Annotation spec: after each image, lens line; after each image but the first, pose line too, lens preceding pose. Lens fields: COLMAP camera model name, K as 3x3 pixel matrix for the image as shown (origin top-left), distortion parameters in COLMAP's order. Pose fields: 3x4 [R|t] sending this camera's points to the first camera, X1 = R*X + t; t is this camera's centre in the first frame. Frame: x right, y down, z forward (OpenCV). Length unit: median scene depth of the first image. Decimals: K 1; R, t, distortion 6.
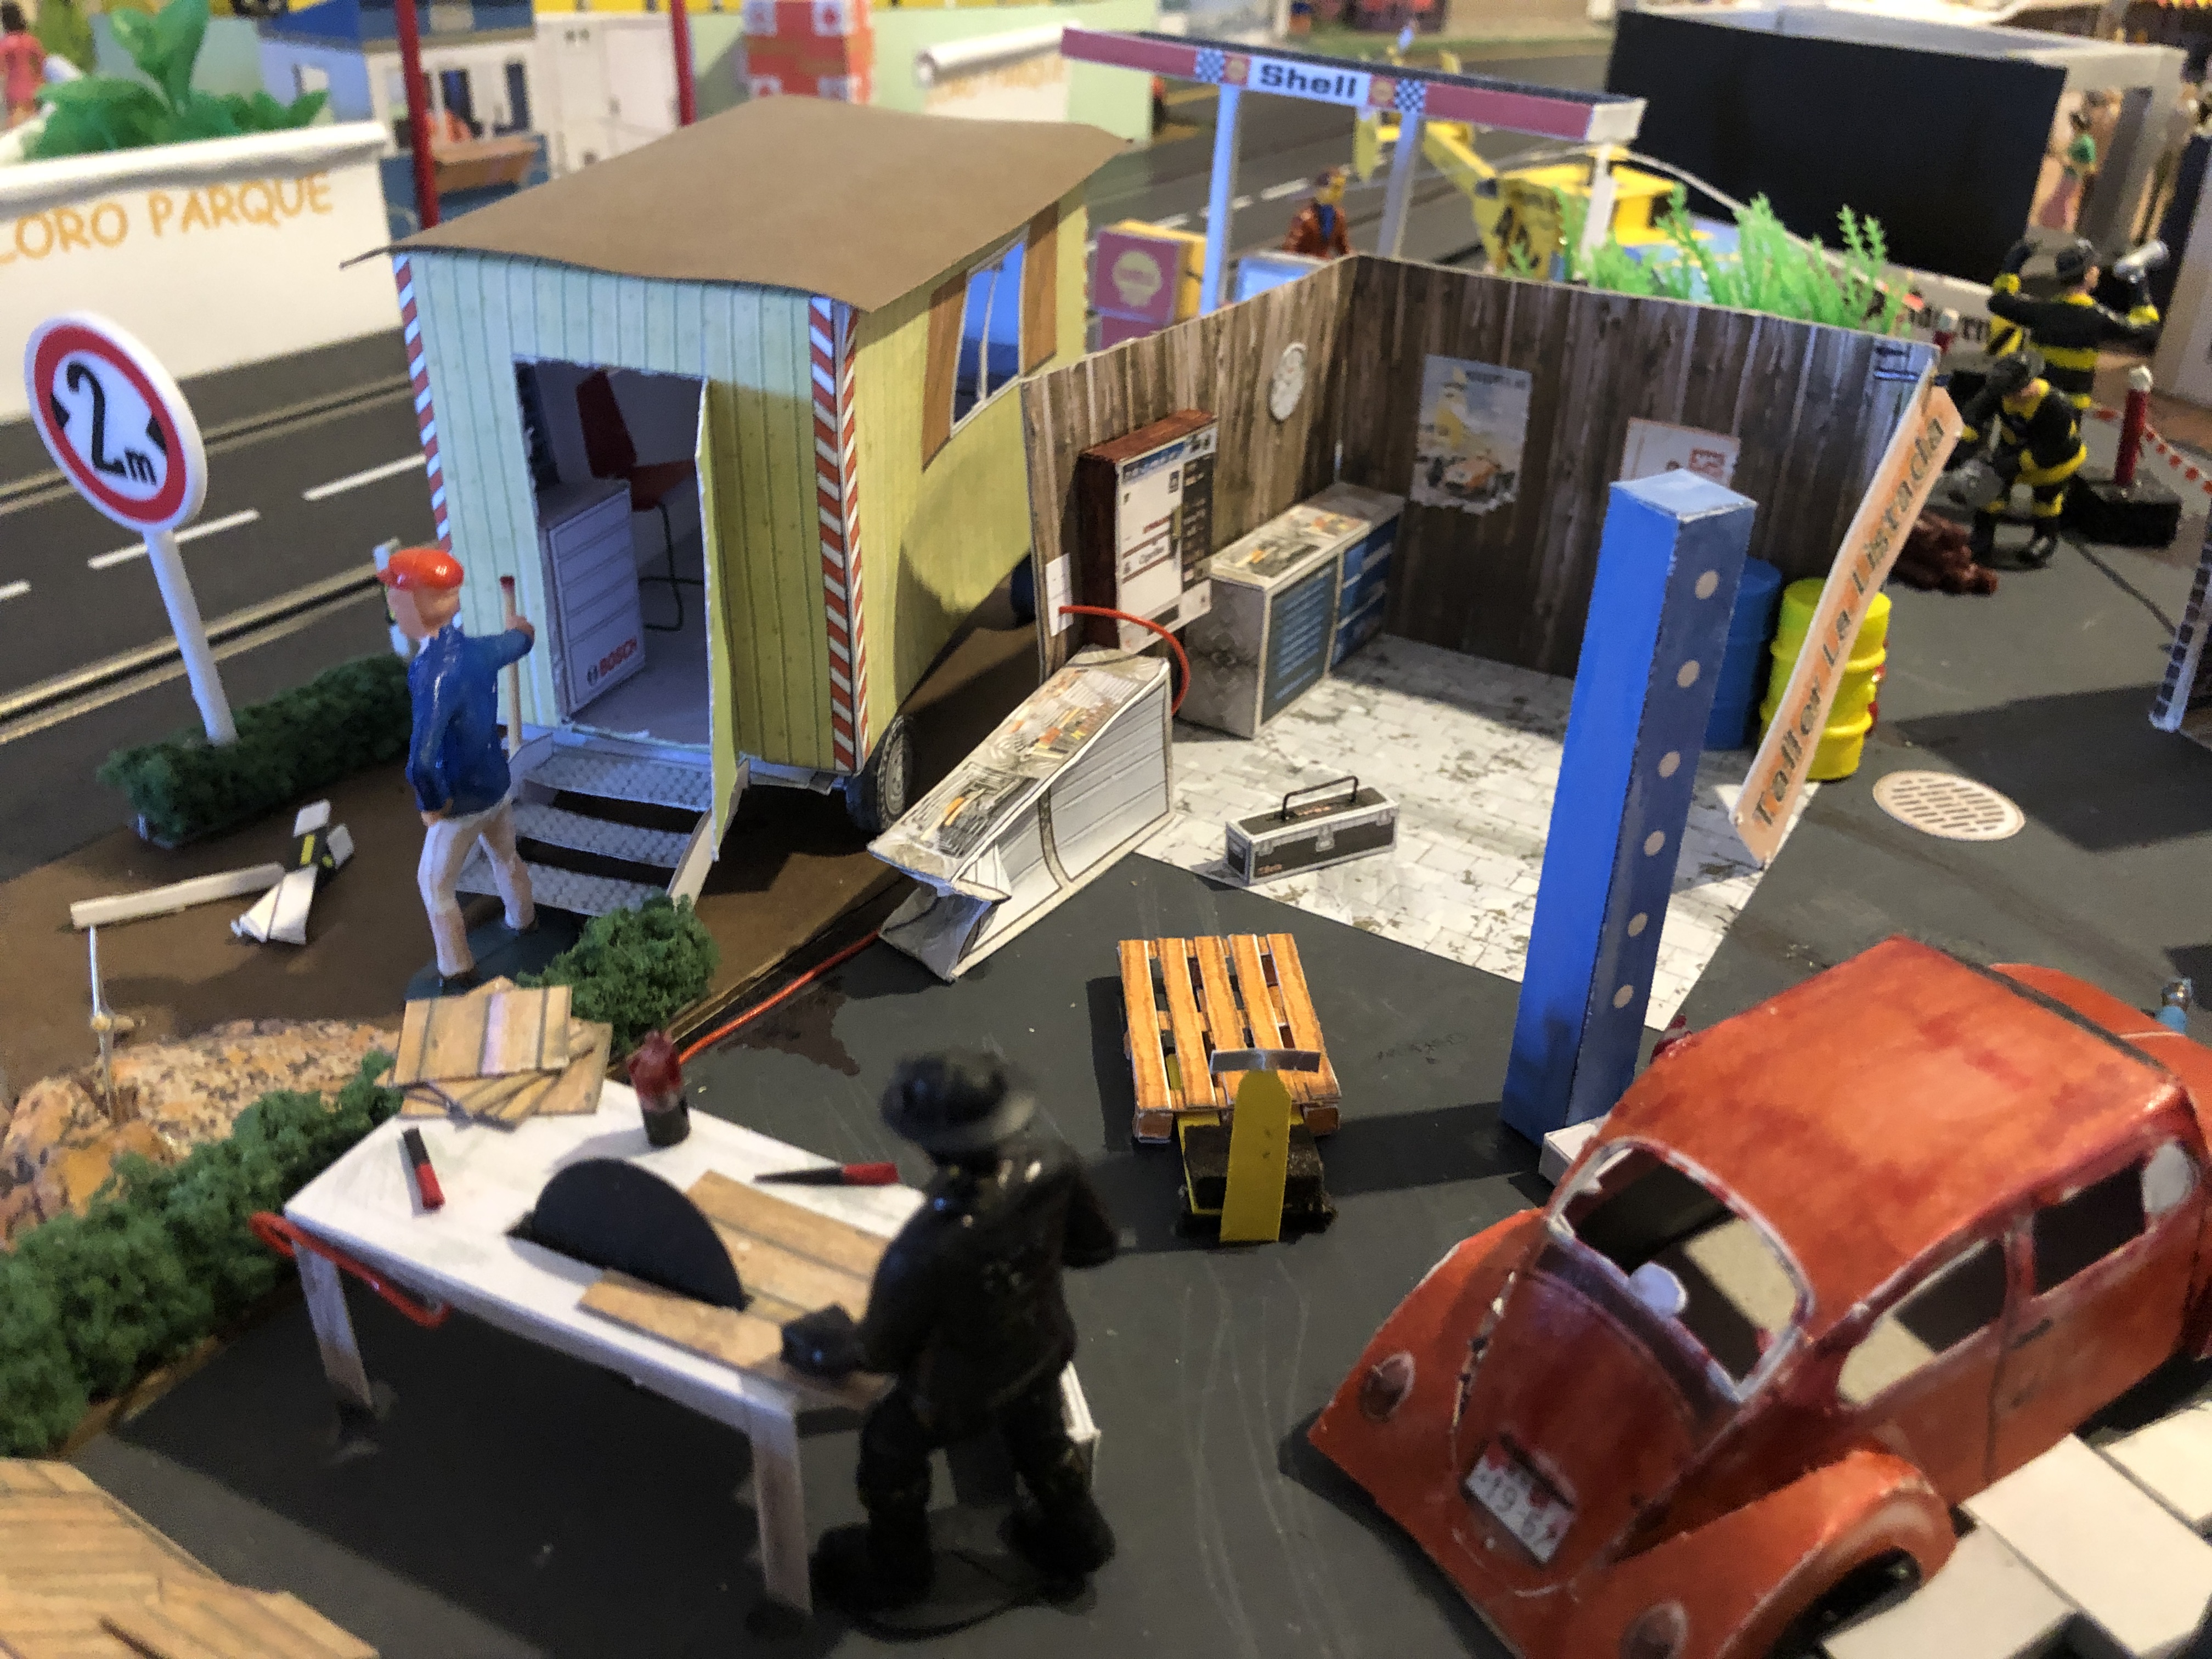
lens RADIAL K [[1845.0, 0, 1106.0], [0, 1845.0, 829.5], [0, 0, 1]] dist [0.006346, -0.014667]
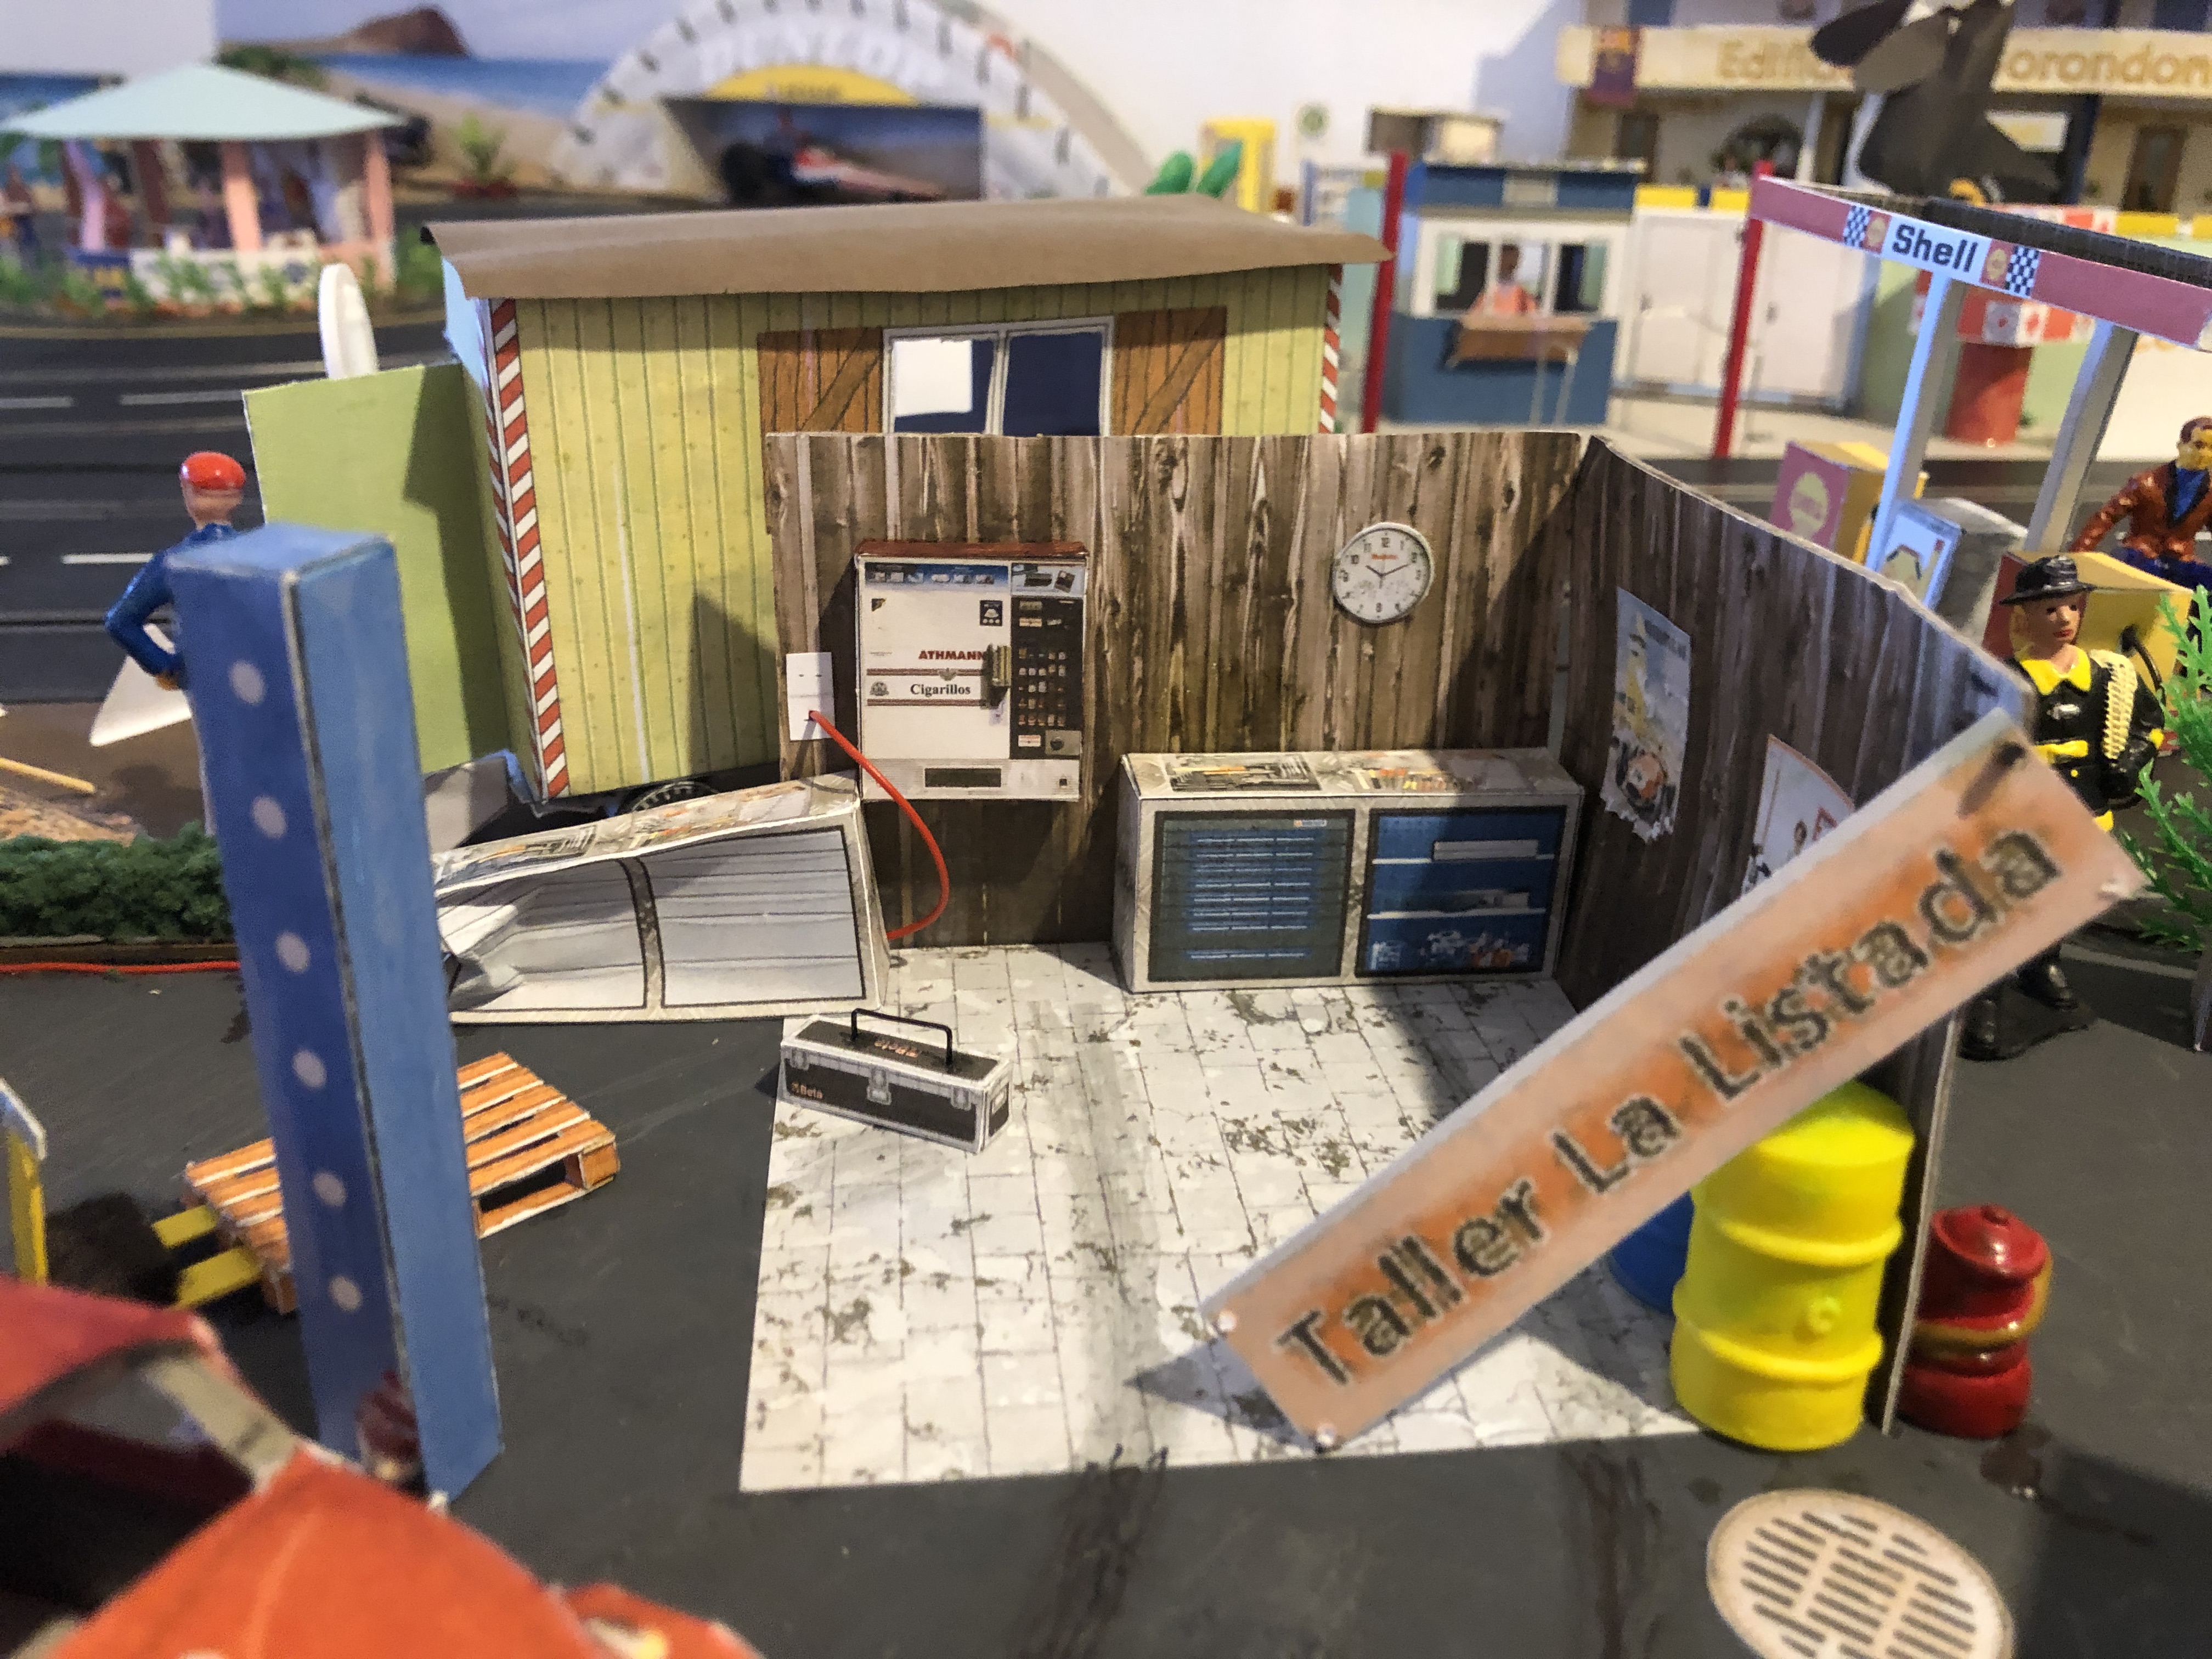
lens RADIAL K [[1845.0, 0, 1106.0], [0, 1845.0, 829.5], [0, 0, 1]] dist [0.006346, -0.014667]
pose [[0.618753, 0.292857, -0.728958, 0.742139], [-0.388800, 0.920463, 0.039773, -0.168118], [0.682626, 0.258809, 0.683402, 0.563056]]
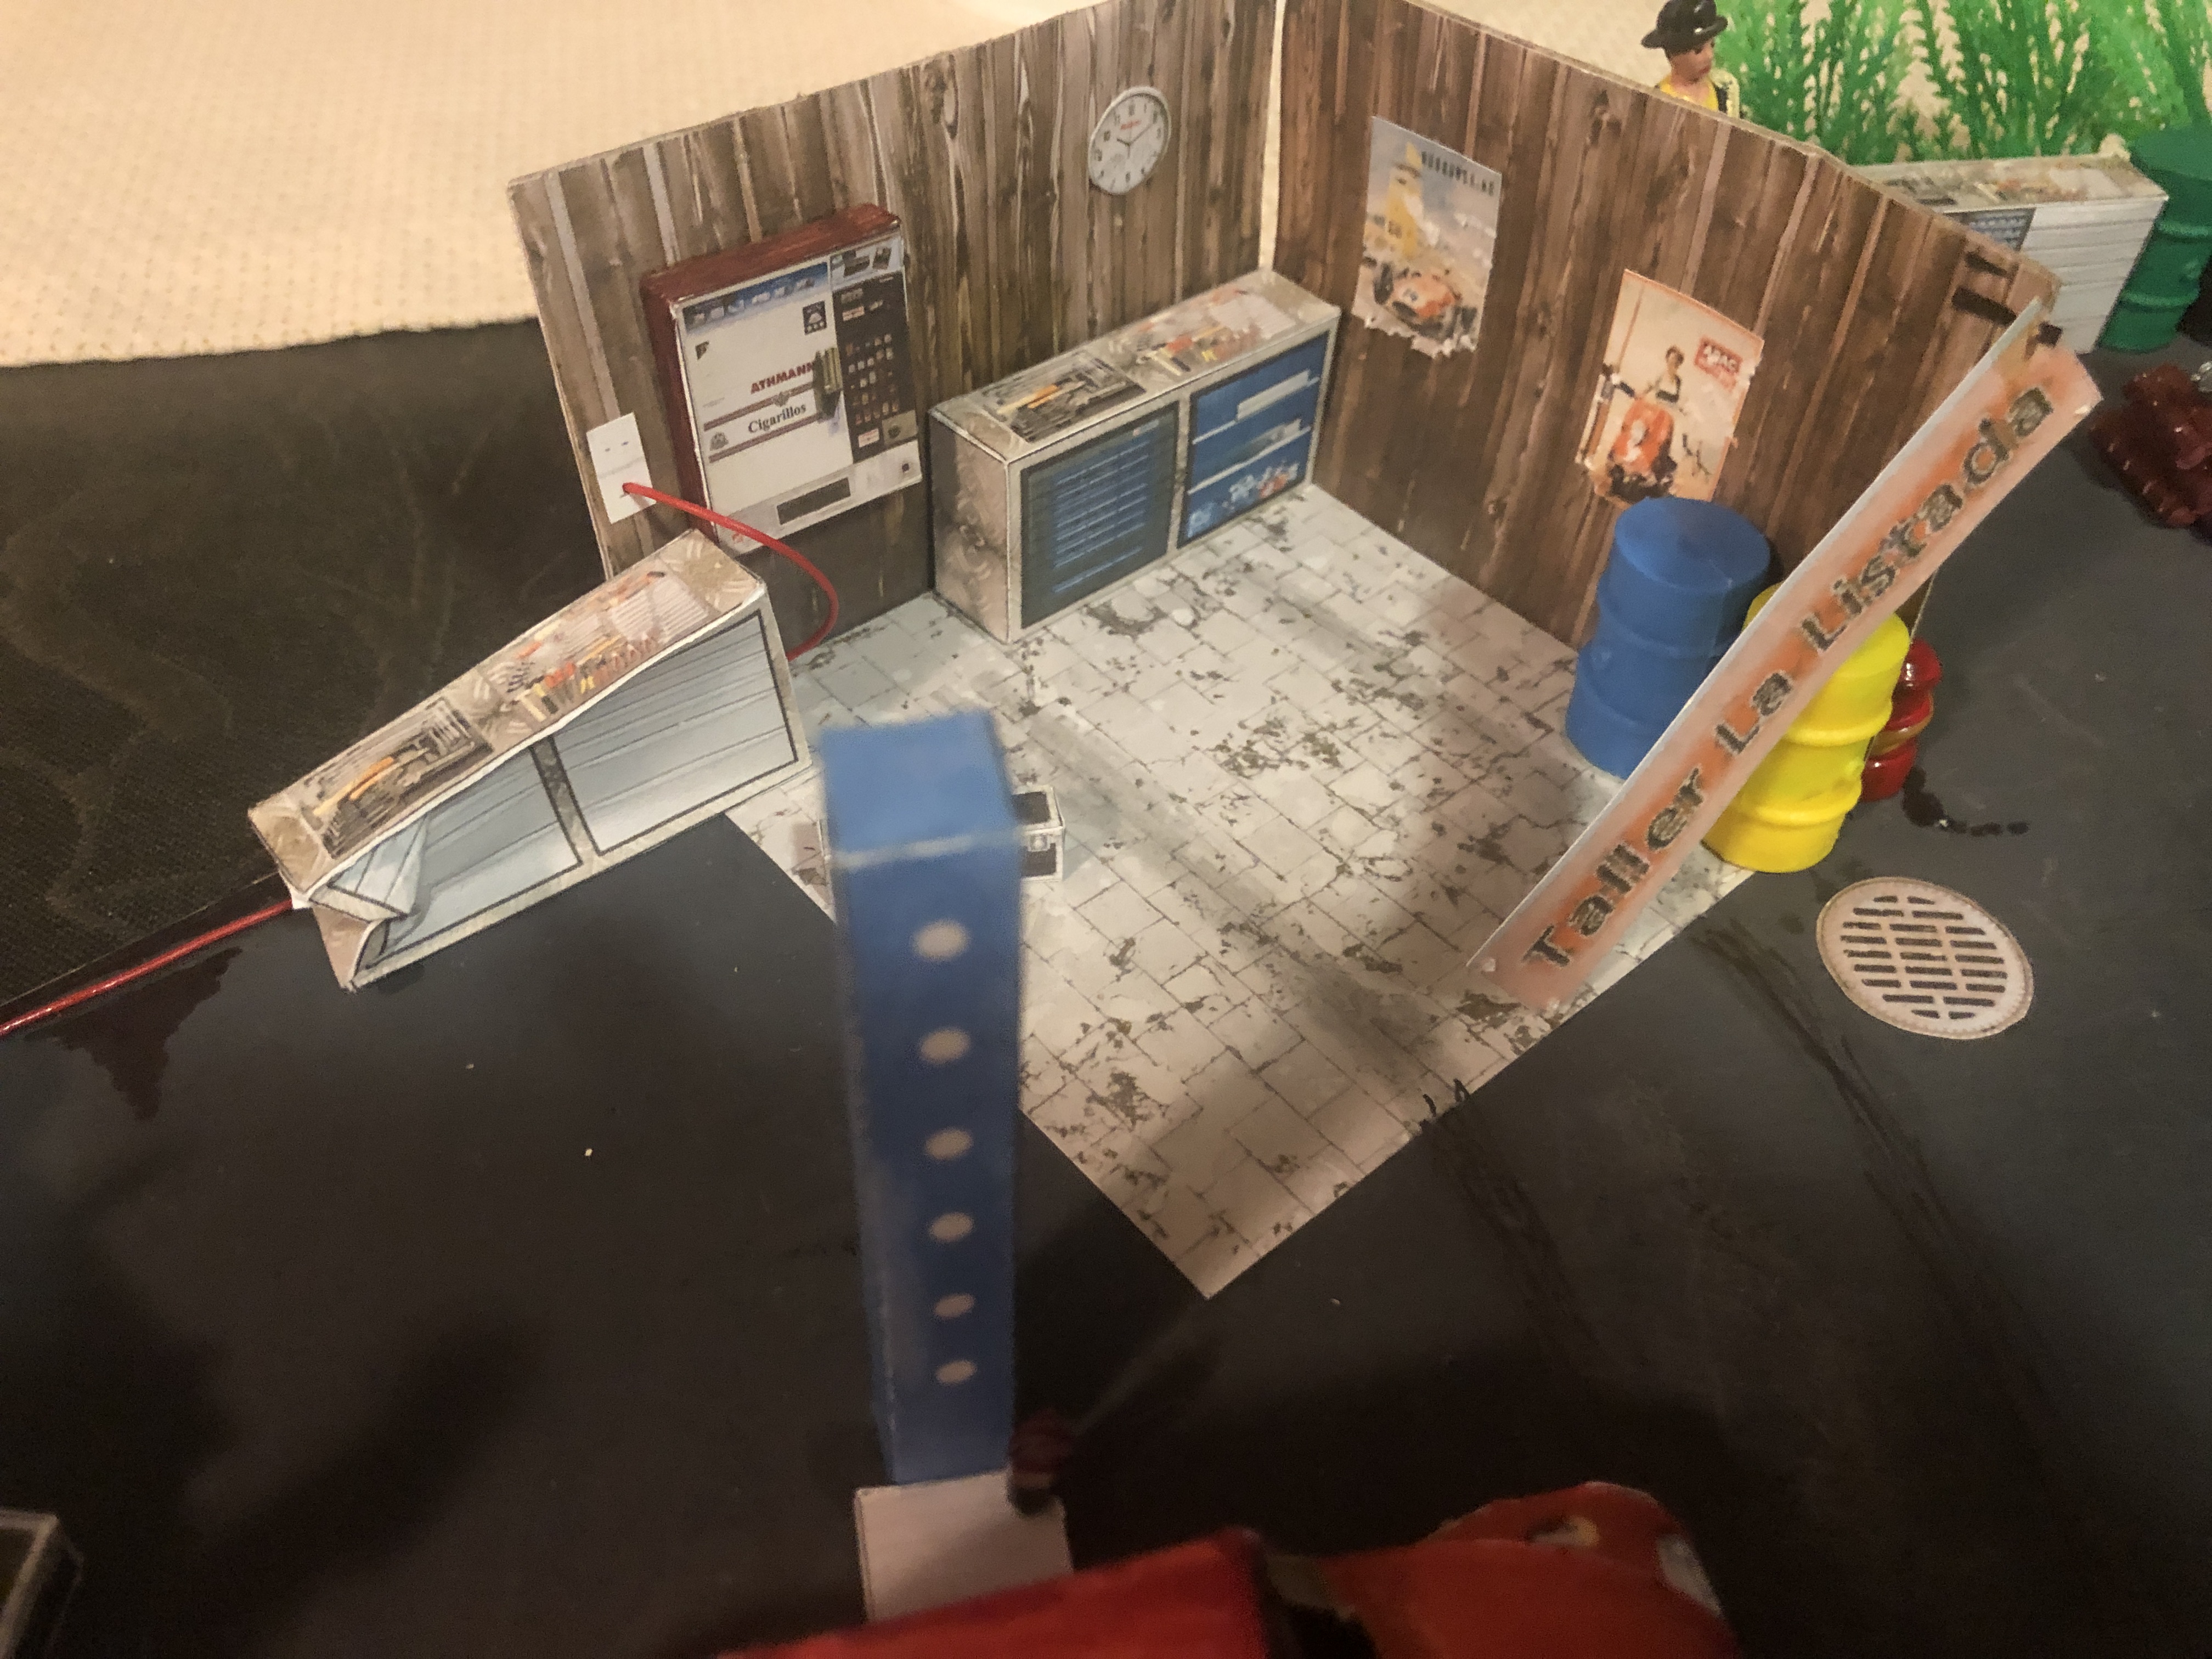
lens RADIAL K [[1875.6, 0, 1071.1], [0, 1875.6, 822.2], [0, 0, 1]] dist [-0.015361, -0.000672]
pose [[0.952764, 0.209232, -0.220142, 0.352865], [-0.144103, 0.949488, 0.278759, -0.240948], [0.267347, -0.233868, 0.934789, 0.344818]]
